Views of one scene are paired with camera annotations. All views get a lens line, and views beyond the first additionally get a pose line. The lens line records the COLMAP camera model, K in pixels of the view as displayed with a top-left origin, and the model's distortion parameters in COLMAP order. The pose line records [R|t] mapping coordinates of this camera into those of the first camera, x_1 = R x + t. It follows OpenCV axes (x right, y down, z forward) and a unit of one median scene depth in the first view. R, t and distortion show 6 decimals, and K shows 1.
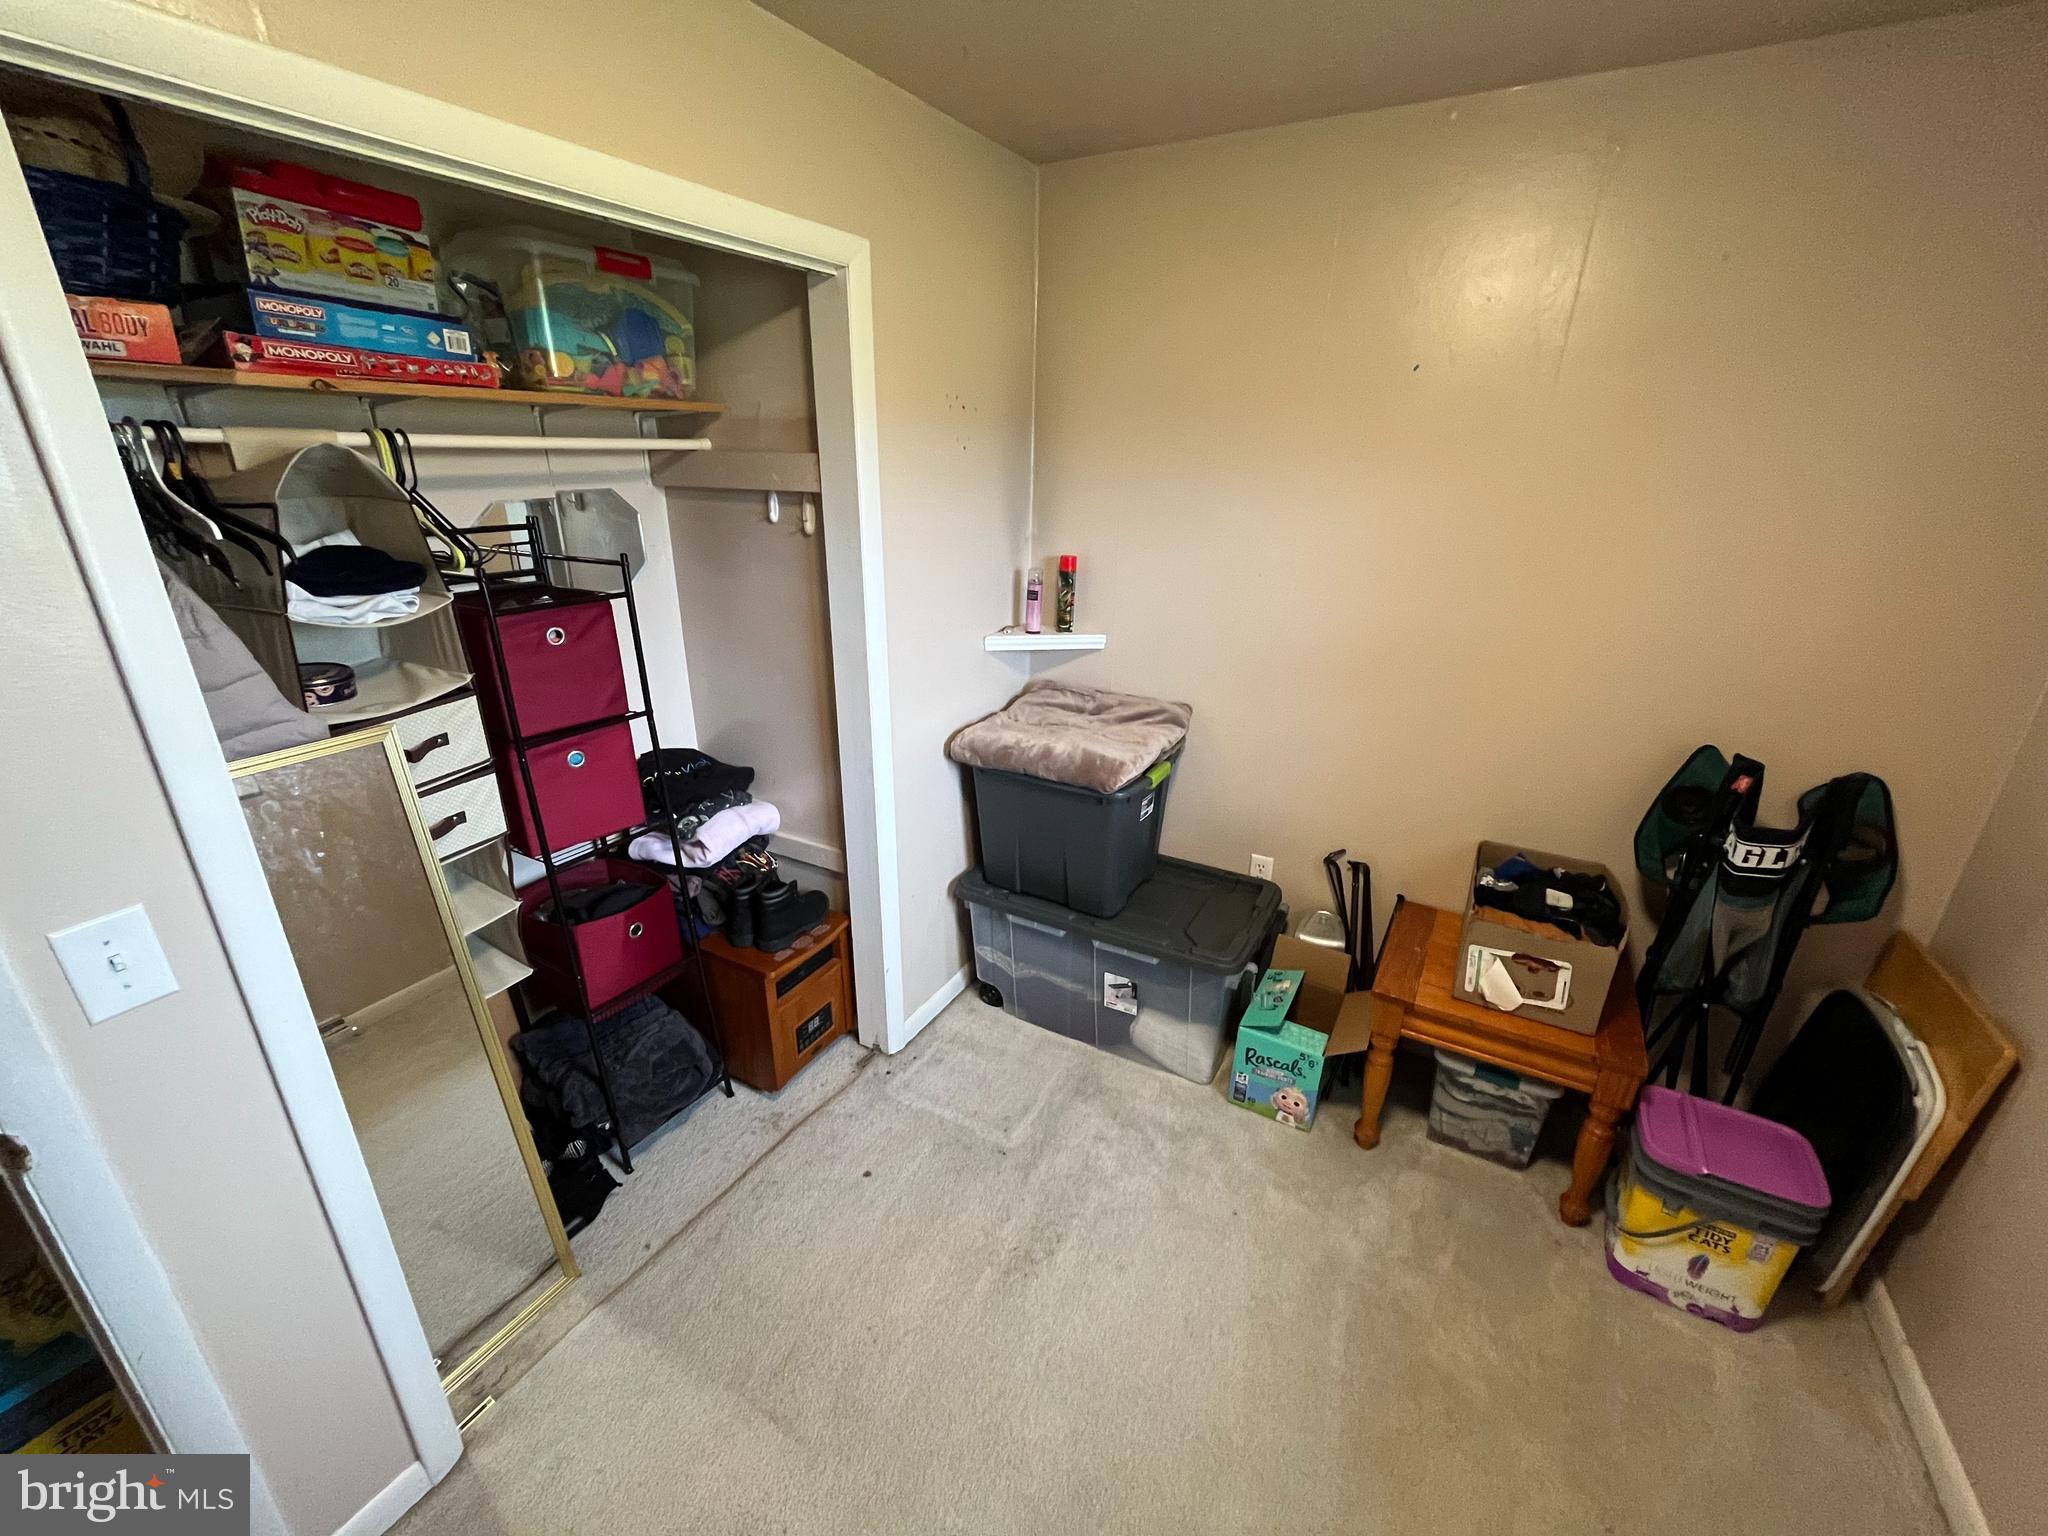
lens RADIAL K [[830.1, 0, 1019.3], [0, 830.1, 768.9], [0, 0, 1]] dist [-0.002505, -0.000363]
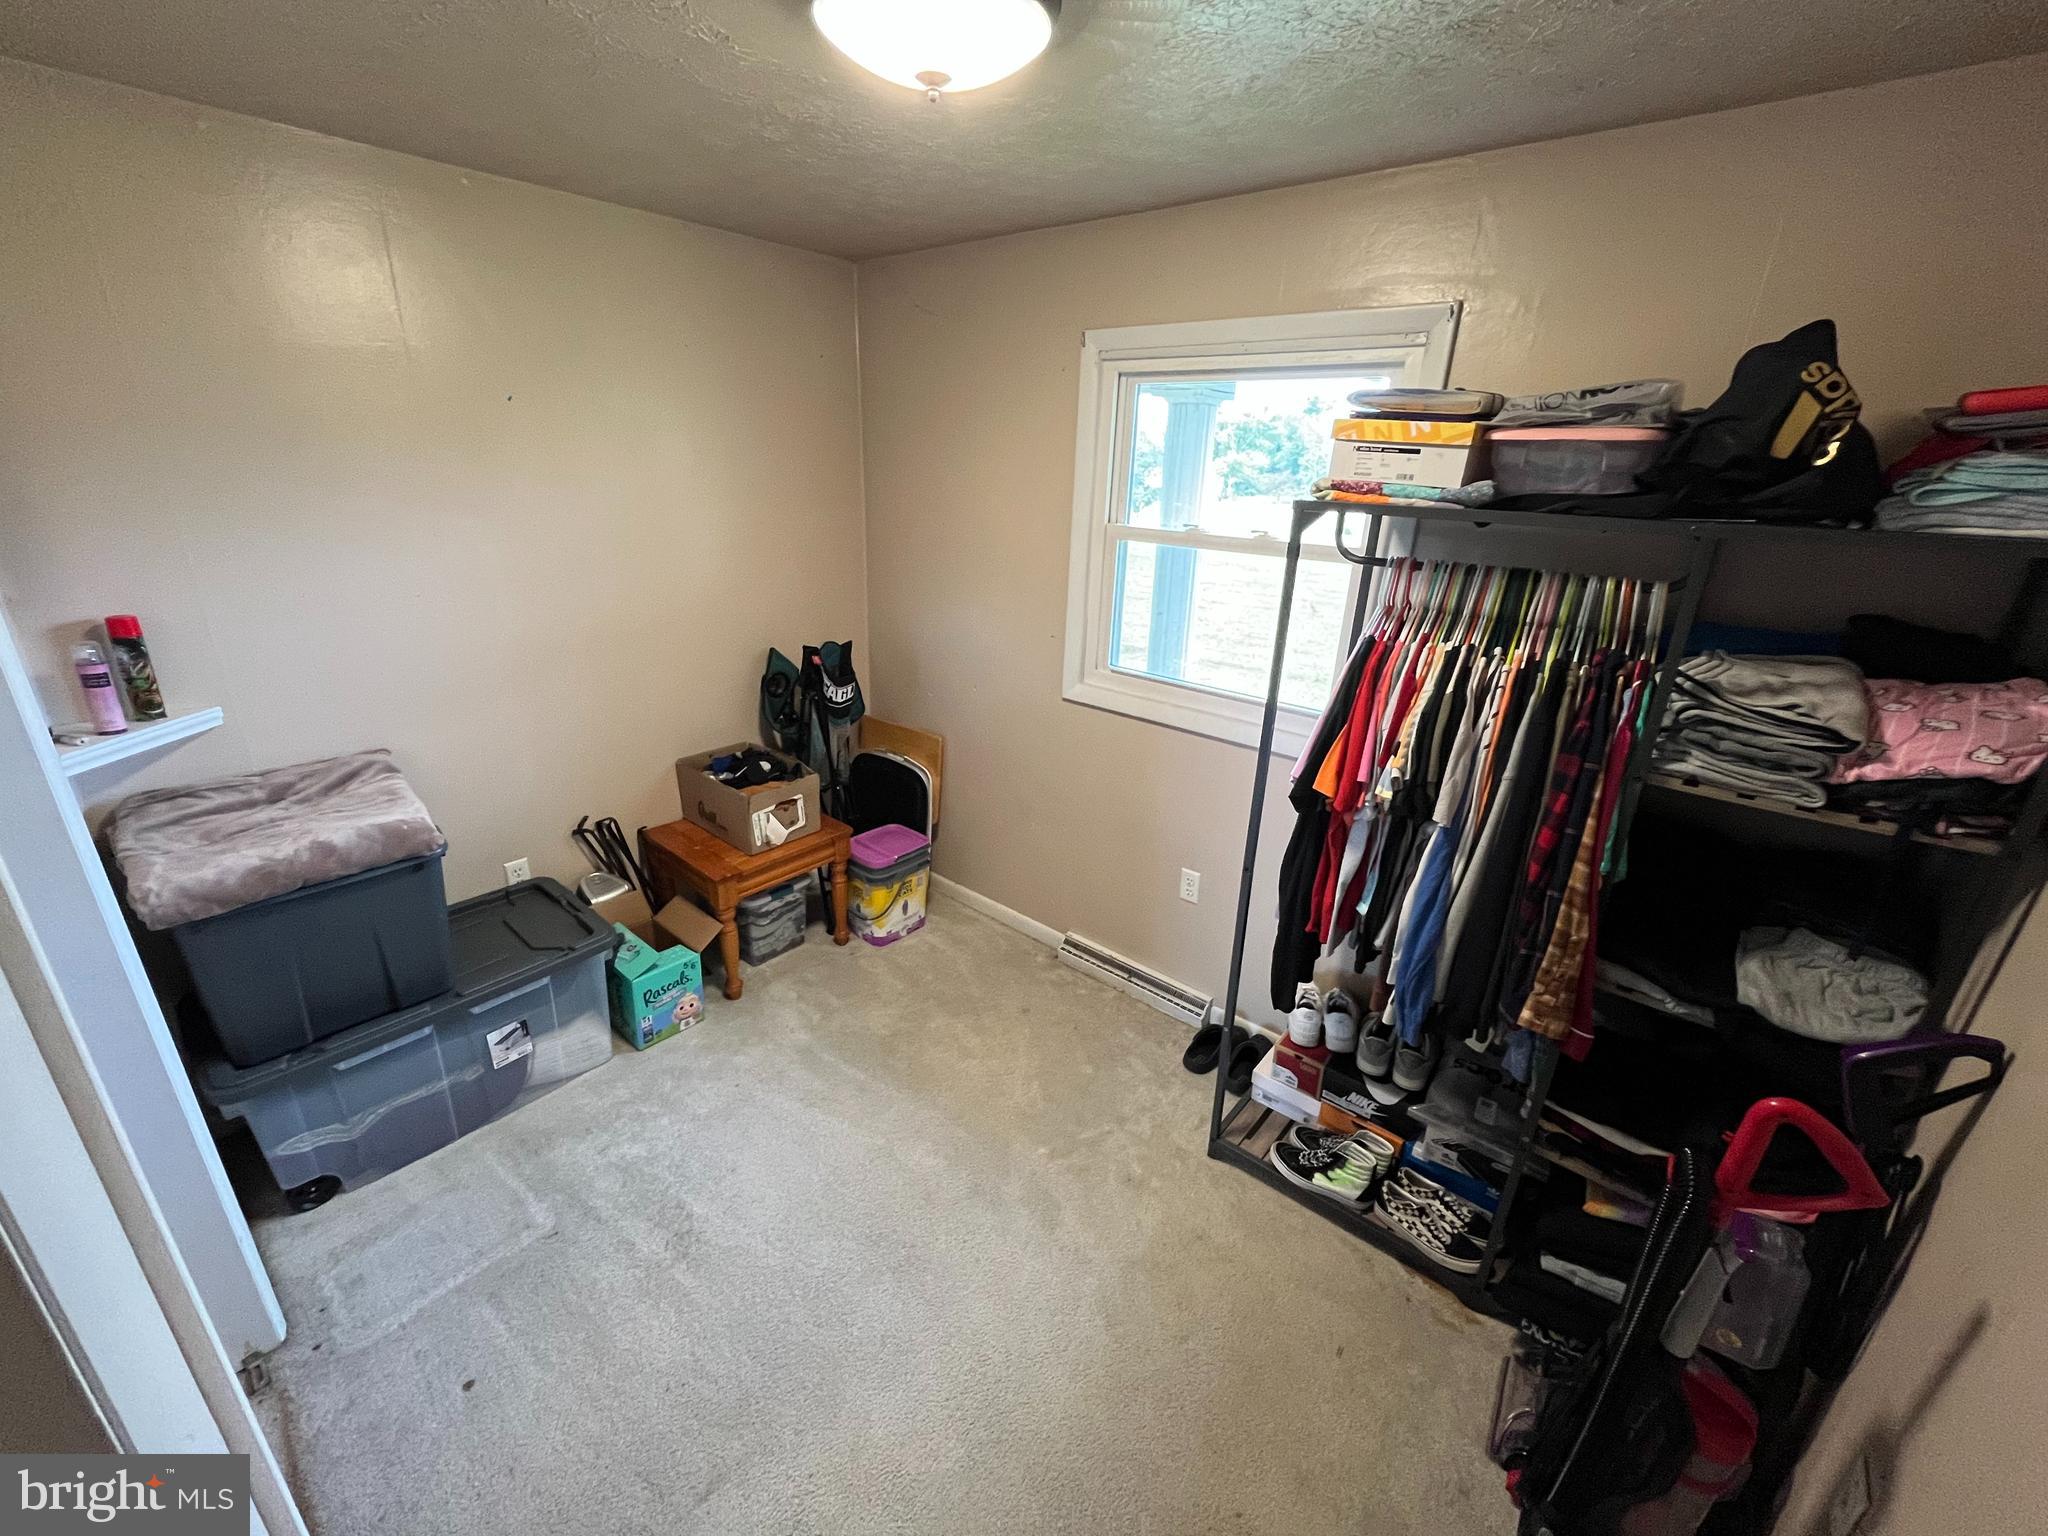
lens RADIAL K [[830.1, 0, 1019.3], [0, 830.1, 768.9], [0, 0, 1]] dist [-0.002505, -0.000363]
pose [[0.183159, -0.355818, 0.916431, -0.577815], [0.318298, 0.903451, 0.287163, -0.110275], [-0.930129, 0.239102, 0.278732, 0.122677]]
